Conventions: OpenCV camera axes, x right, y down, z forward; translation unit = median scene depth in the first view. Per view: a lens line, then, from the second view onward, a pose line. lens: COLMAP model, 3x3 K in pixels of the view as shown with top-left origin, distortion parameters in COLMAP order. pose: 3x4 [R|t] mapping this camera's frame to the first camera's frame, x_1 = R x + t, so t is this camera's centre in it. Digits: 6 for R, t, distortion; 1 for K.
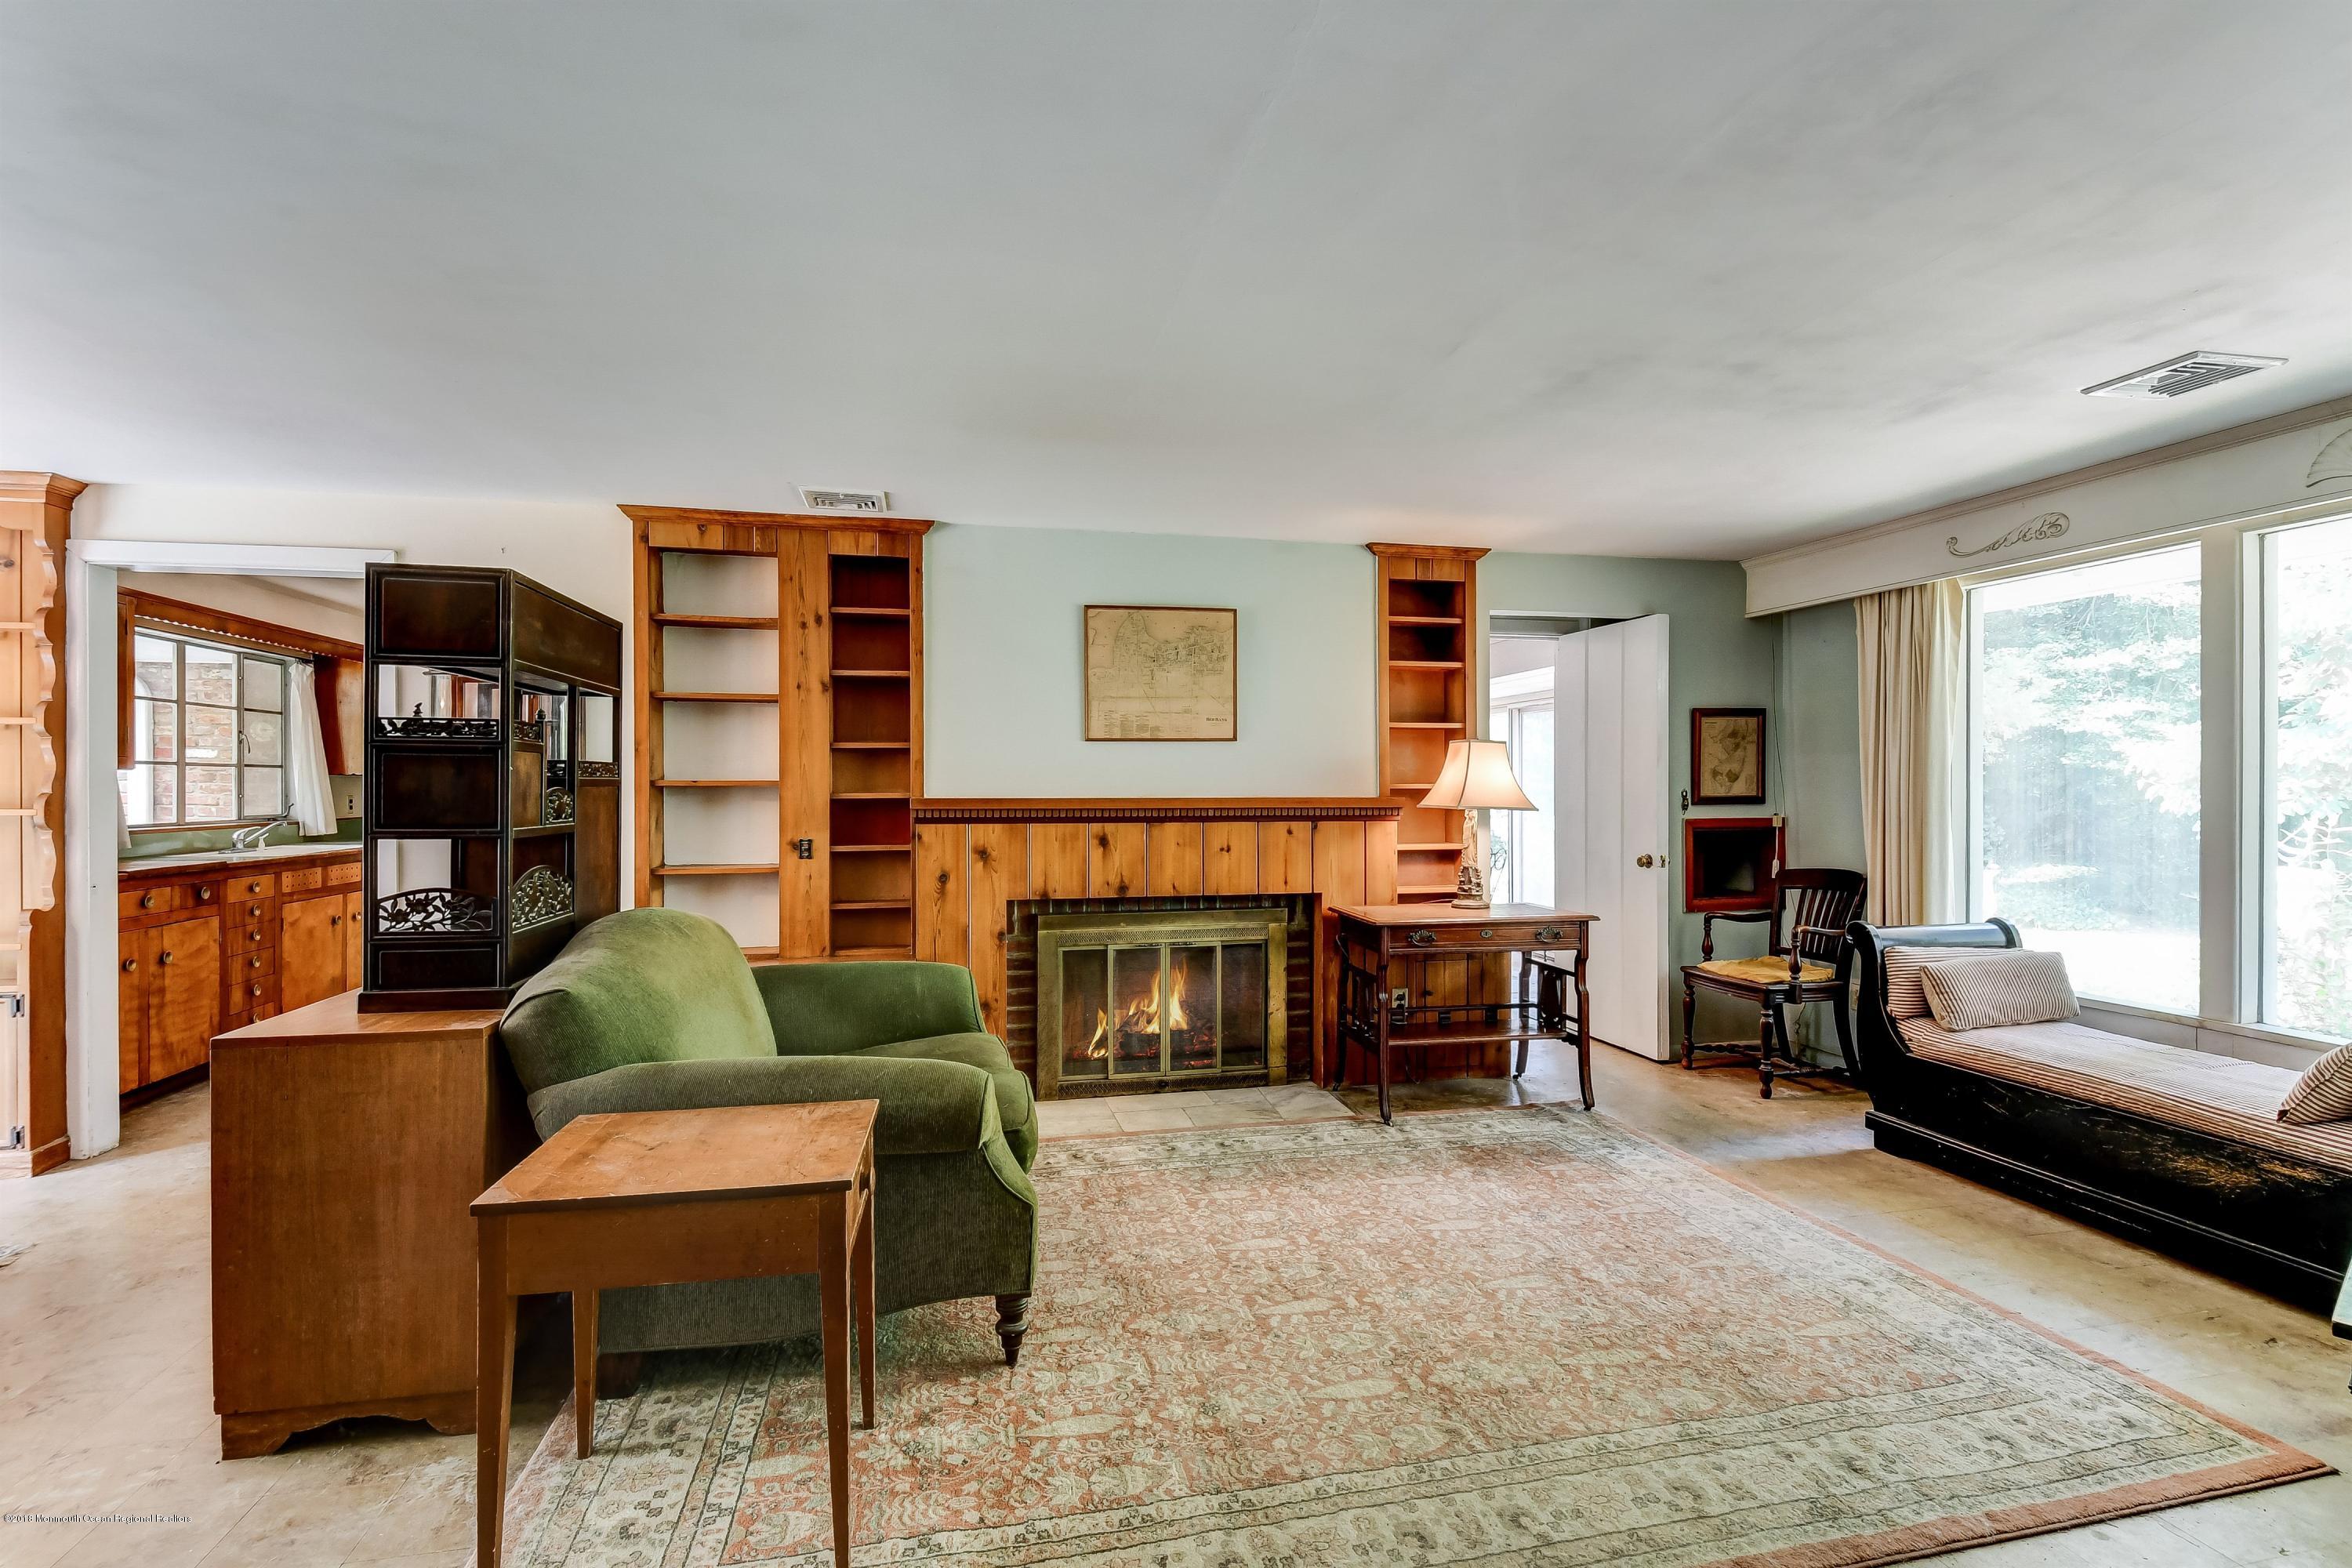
lens RADIAL K [[1114.7, 0, 1177.8], [0, 1114.7, 778.7], [0, 0, 1]] dist [0.016305, -0.016260]
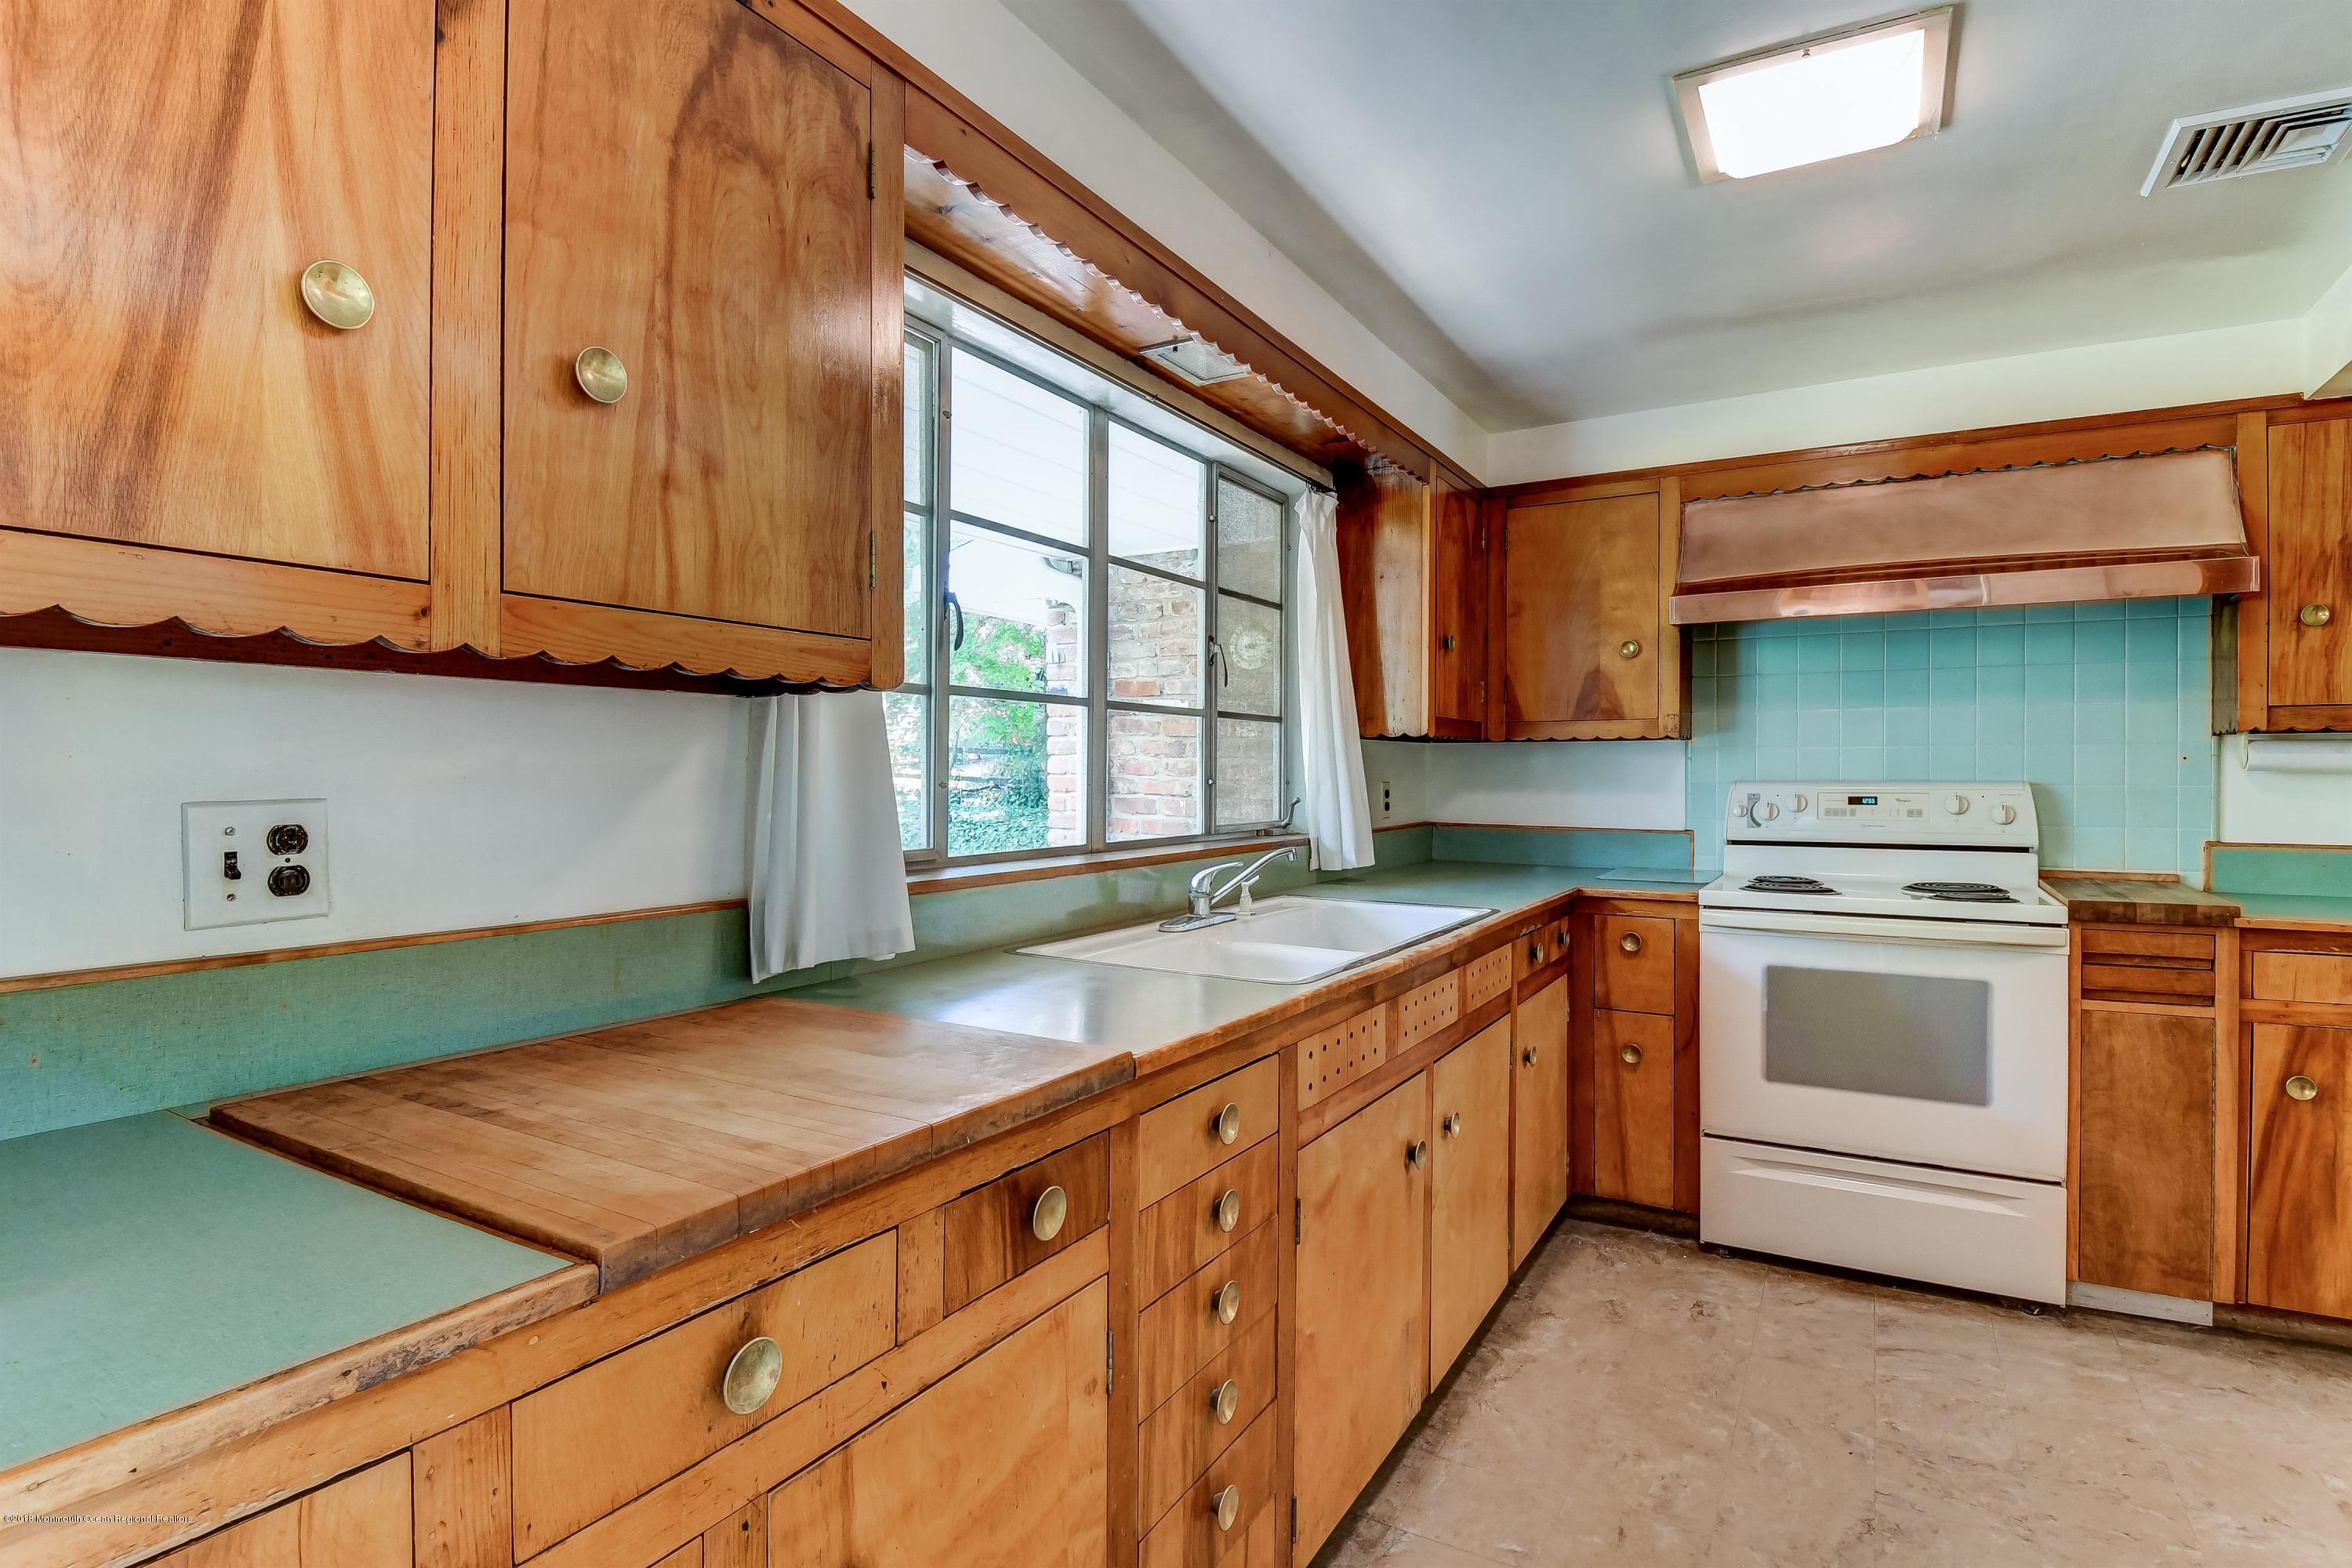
lens RADIAL K [[1198.8, 0, 1182.6], [0, 1198.8, 774.0], [0, 0, 1]] dist [-0.001235, -0.000034]
pose [[0.737057, 0.009299, -0.675766, -0.554423], [-0.003488, 0.999944, 0.009956, 0.008063], [0.675821, -0.004981, 0.737049, 0.678688]]
